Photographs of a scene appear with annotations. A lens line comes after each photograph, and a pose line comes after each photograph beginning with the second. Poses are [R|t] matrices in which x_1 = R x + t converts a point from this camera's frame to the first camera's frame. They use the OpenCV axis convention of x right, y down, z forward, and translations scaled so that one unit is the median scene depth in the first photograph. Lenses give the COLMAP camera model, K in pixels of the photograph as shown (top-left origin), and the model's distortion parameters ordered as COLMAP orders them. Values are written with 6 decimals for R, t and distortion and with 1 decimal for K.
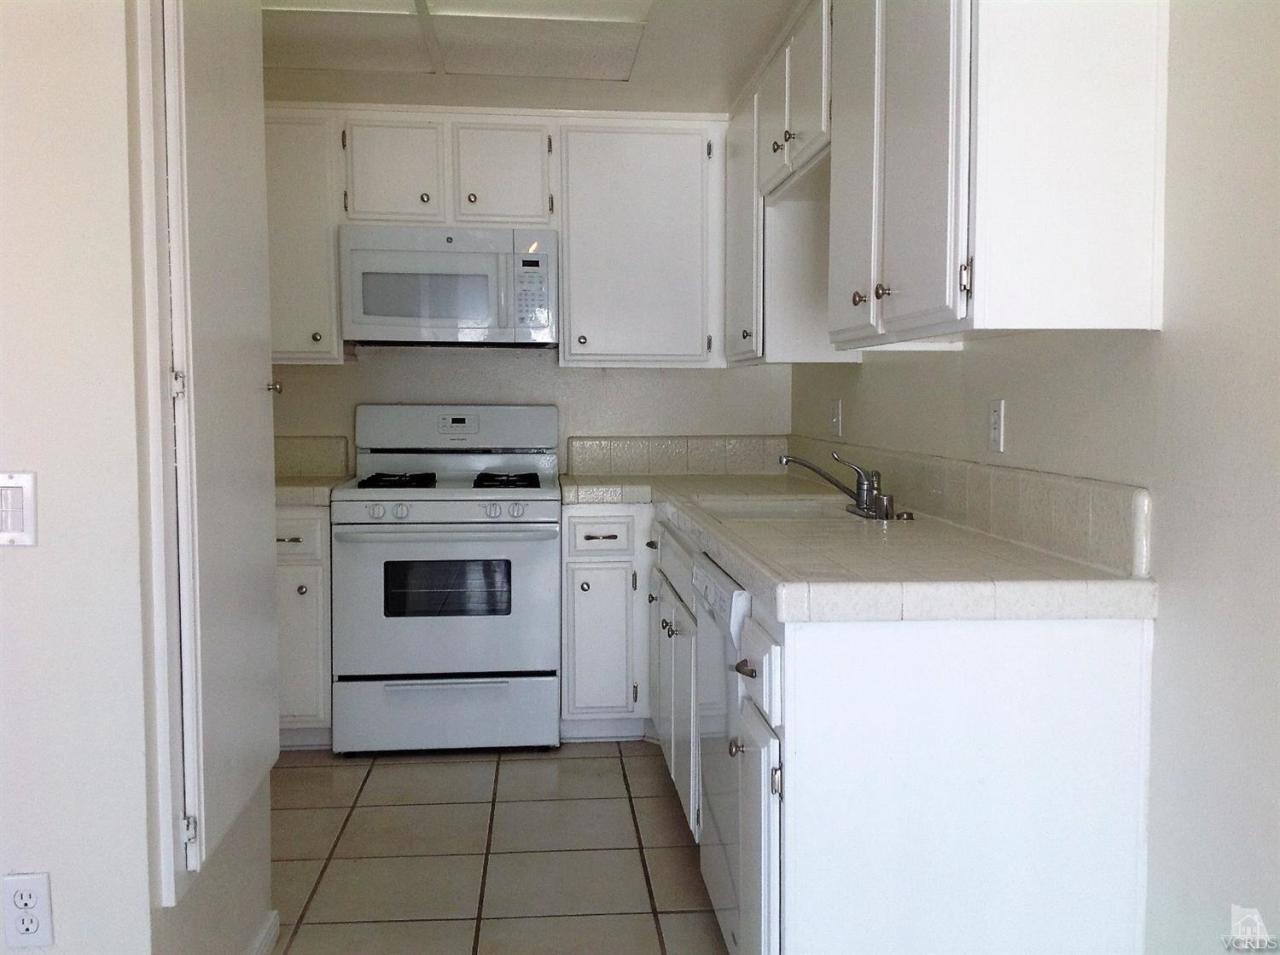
lens RADIAL K [[1258.5, 0, 640.1], [0, 1258.5, 499.9], [0, 0, 1]] dist [0.194807, -0.424797]
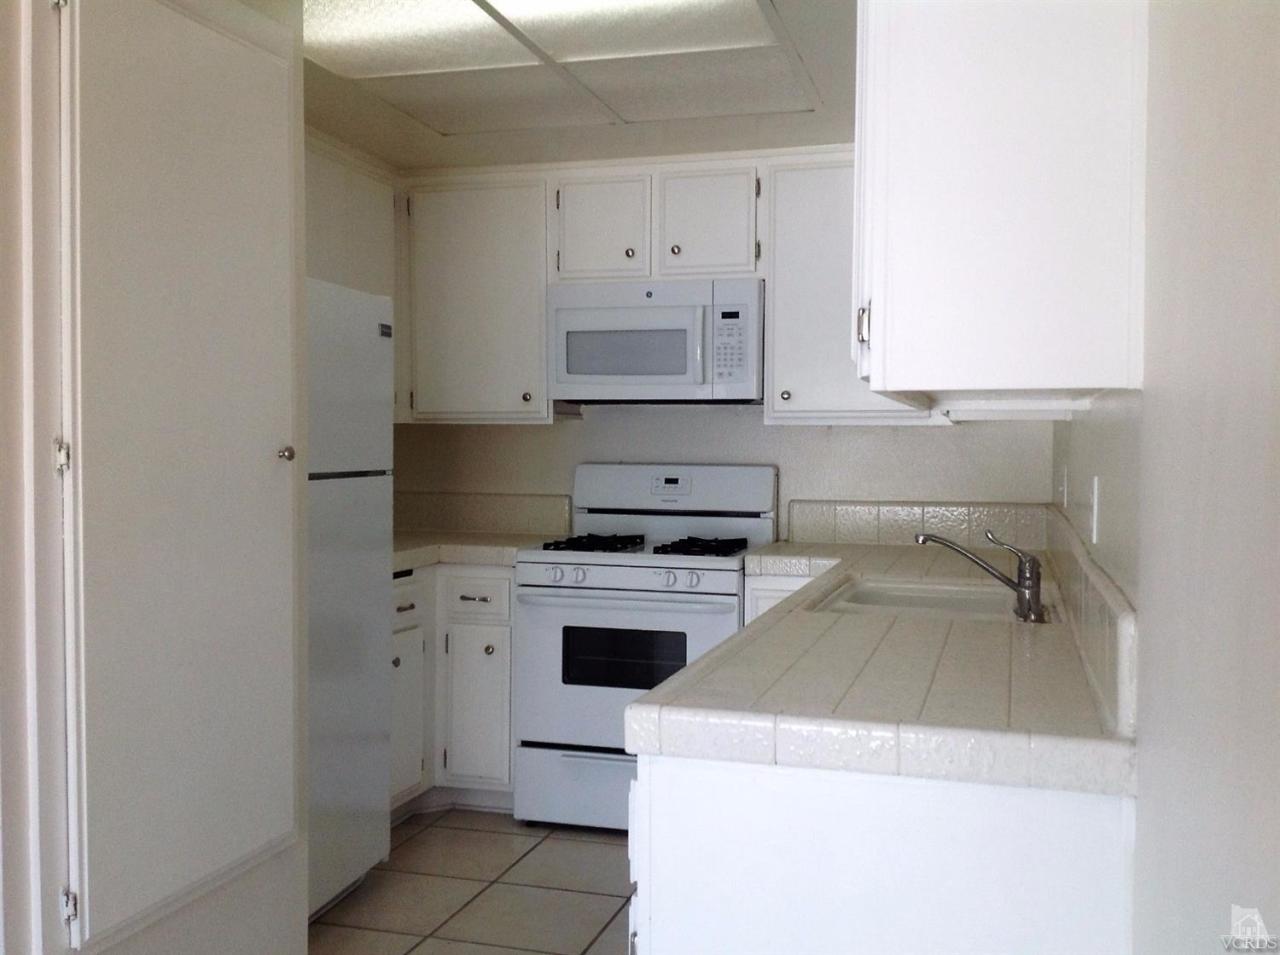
lens RADIAL K [[1258.5, 0, 640.1], [0, 1258.5, 499.9], [0, 0, 1]] dist [0.194807, -0.424797]
pose [[0.924434, 0.021126, -0.380756, 0.209575], [-0.035333, 0.998914, -0.030362, -0.020030], [0.379701, 0.041521, 0.924177, 0.120258]]
